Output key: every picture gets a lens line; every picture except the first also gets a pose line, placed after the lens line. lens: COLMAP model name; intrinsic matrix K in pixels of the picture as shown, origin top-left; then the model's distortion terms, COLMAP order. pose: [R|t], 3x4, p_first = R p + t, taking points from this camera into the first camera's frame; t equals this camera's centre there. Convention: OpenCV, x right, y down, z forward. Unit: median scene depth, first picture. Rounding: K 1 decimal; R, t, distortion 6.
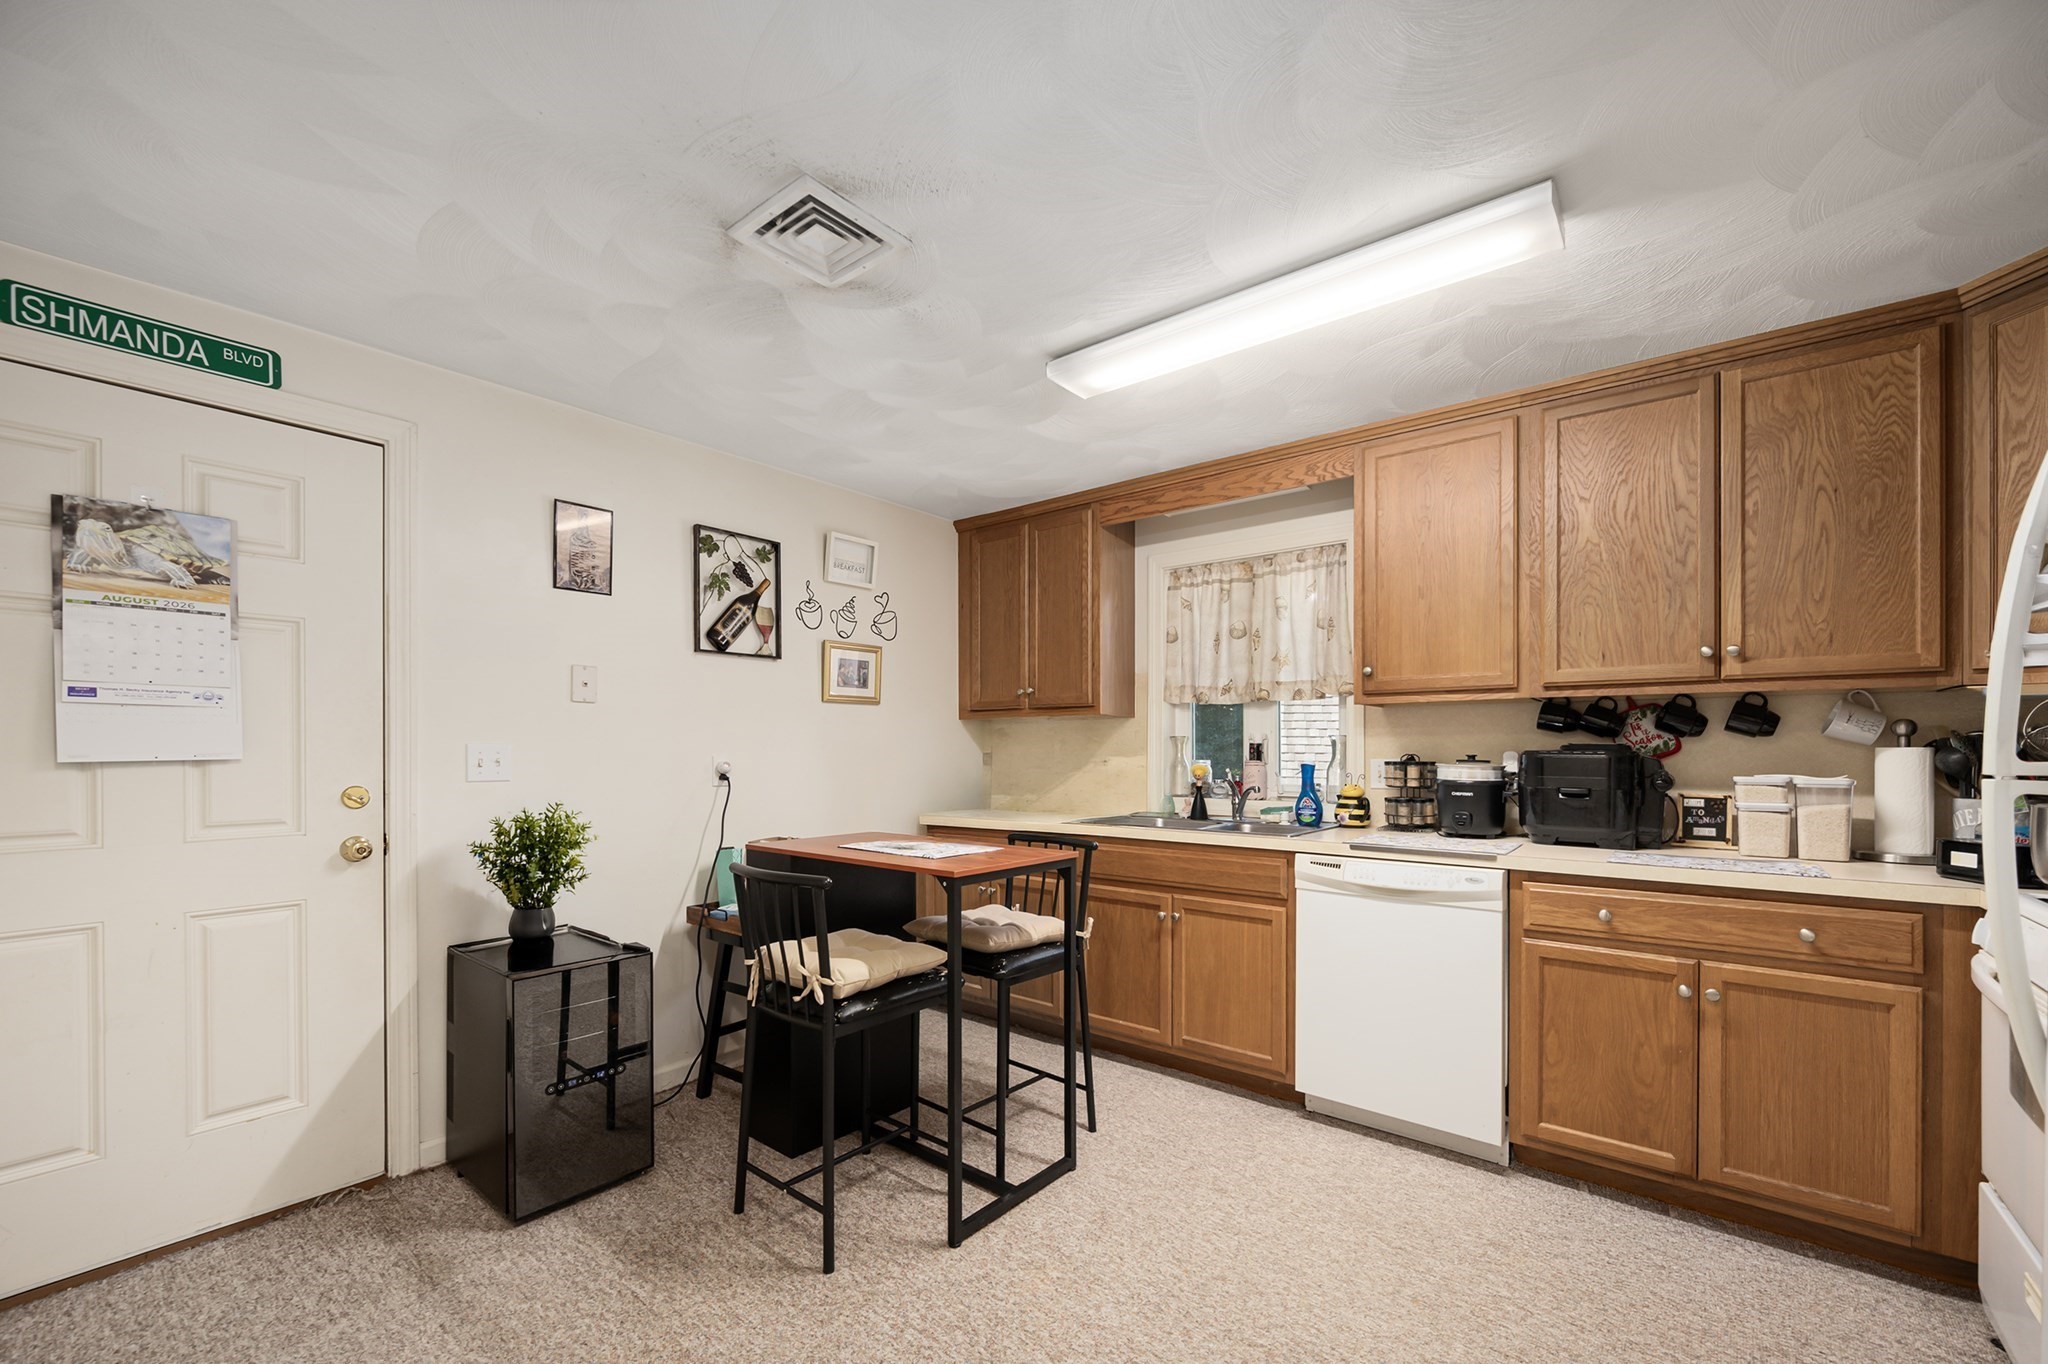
lens RADIAL K [[835.0, 0, 1025.9], [0, 835.0, 753.6], [0, 0, 1]] dist [0.000585, -0.000122]
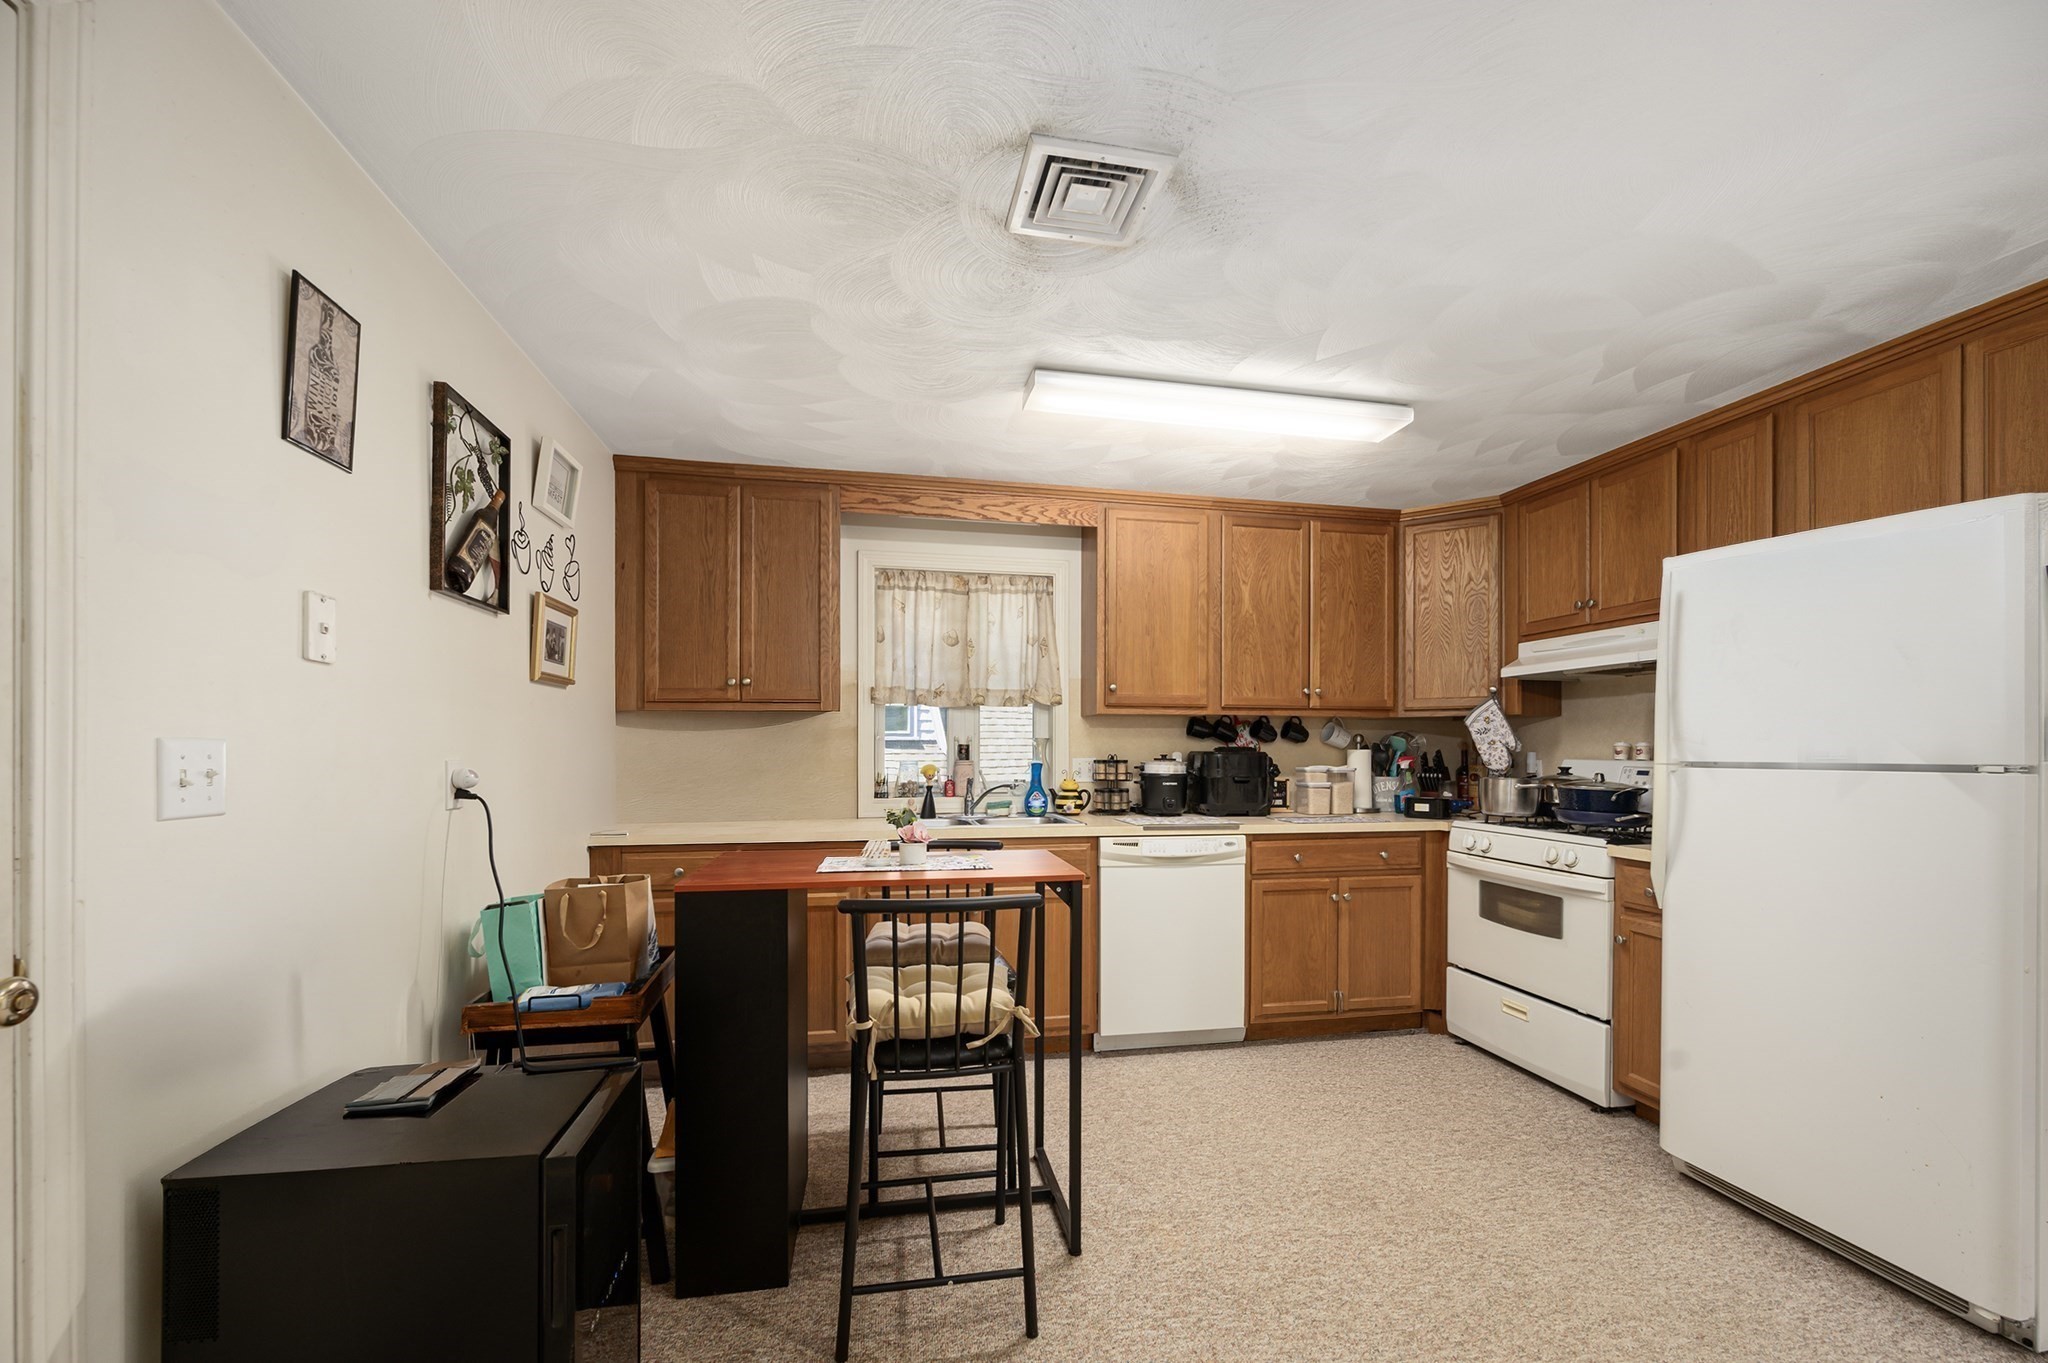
lens RADIAL K [[848.3, 0, 1033.0], [0, 848.3, 753.1], [0, 0, 1]] dist [-0.000448, -0.000054]
pose [[0.635948, -0.001653, 0.771730, -0.702910], [0.001832, 0.999998, 0.000633, -0.002328], [-0.771730, 0.001011, 0.635950, 0.316391]]
